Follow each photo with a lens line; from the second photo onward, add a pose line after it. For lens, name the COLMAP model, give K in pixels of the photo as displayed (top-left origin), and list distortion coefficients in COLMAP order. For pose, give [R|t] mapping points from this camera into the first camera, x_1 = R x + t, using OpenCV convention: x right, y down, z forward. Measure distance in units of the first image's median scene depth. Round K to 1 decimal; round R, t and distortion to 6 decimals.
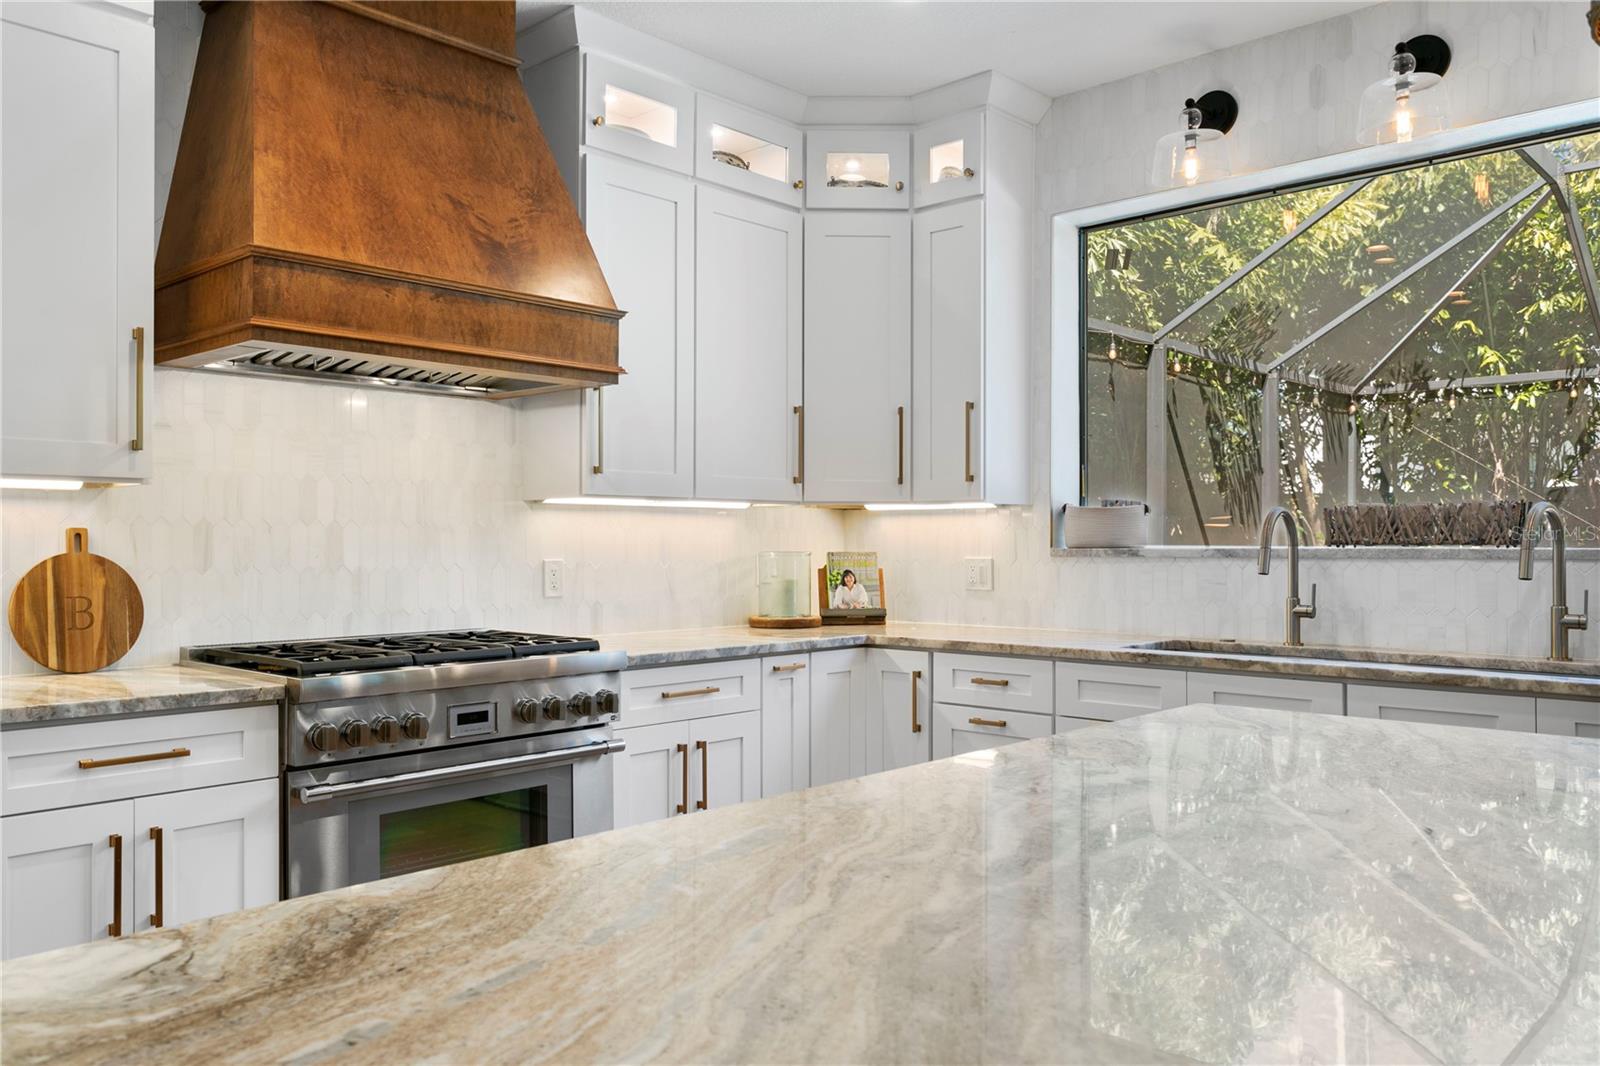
lens RADIAL K [[1215.8, 0, 795.8], [0, 1215.8, 534.4], [0, 0, 1]] dist [0.011381, 0.003732]
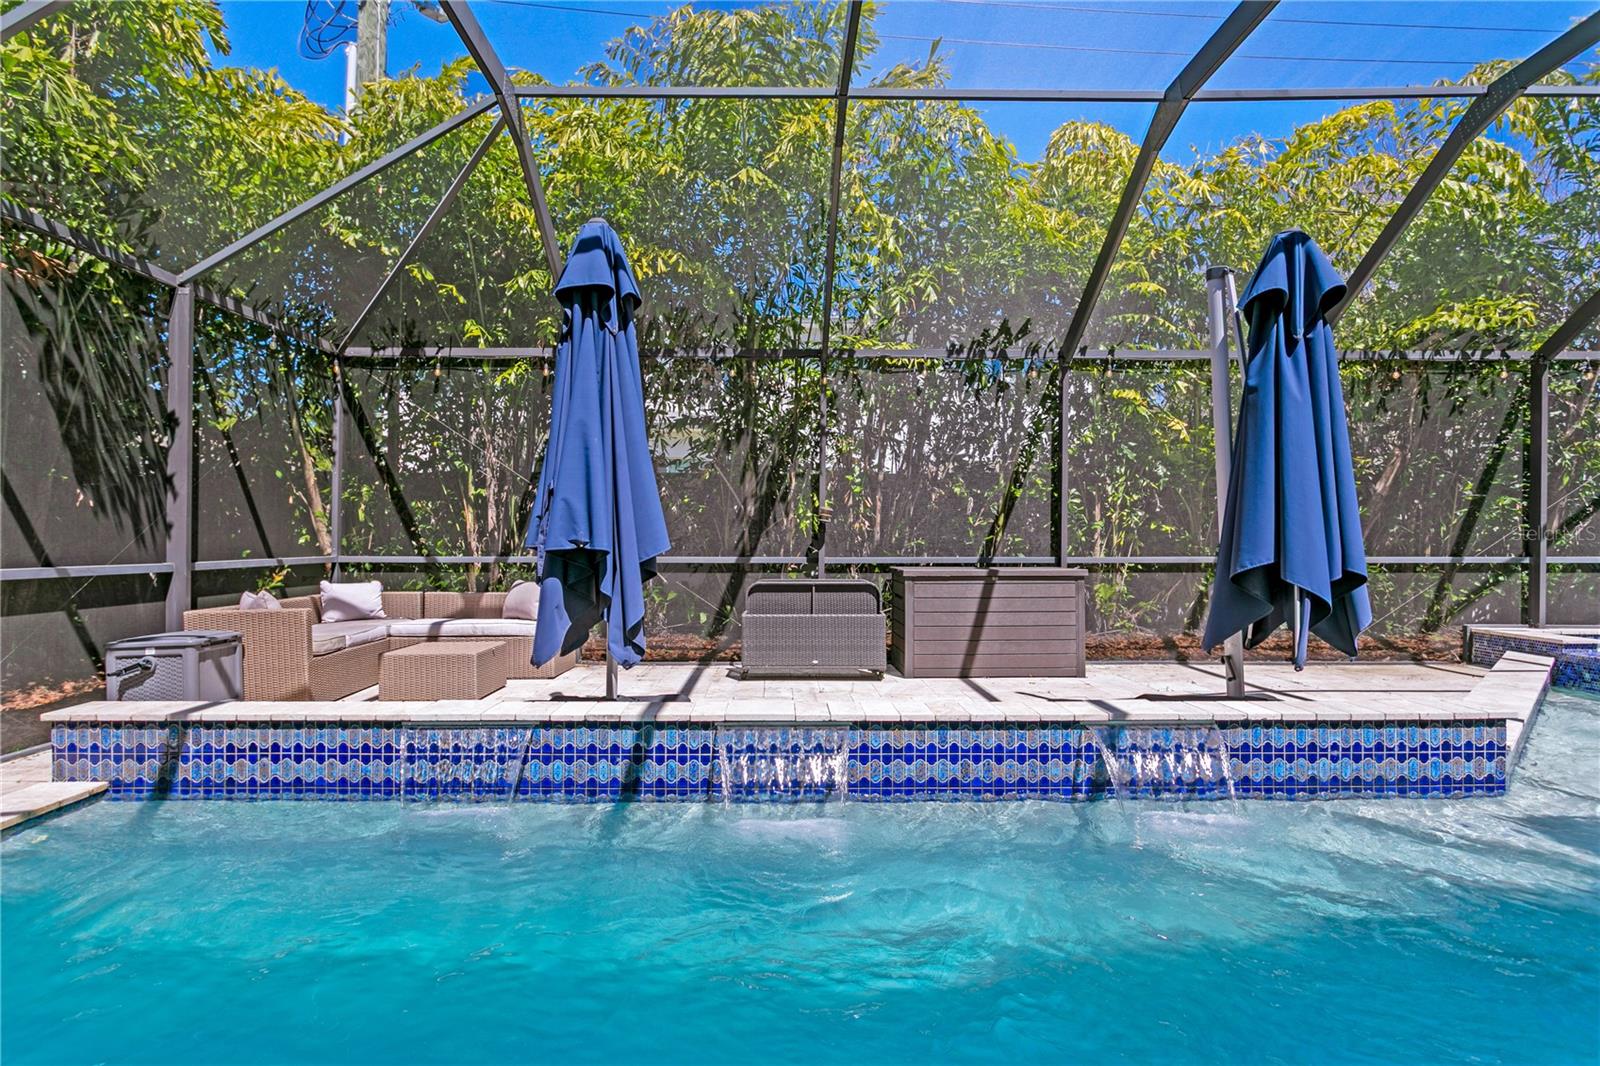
lens RADIAL K [[862.7, 0, 786.1], [0, 862.7, 529.2], [0, 0, 1]] dist [-0.010101, 0.001191]
pose [[0.722257, 0.009800, 0.691555, 0.870291], [-0.007912, 0.999951, -0.005907, 0.052238], [-0.691579, -0.001205, 0.722300, 1.050305]]
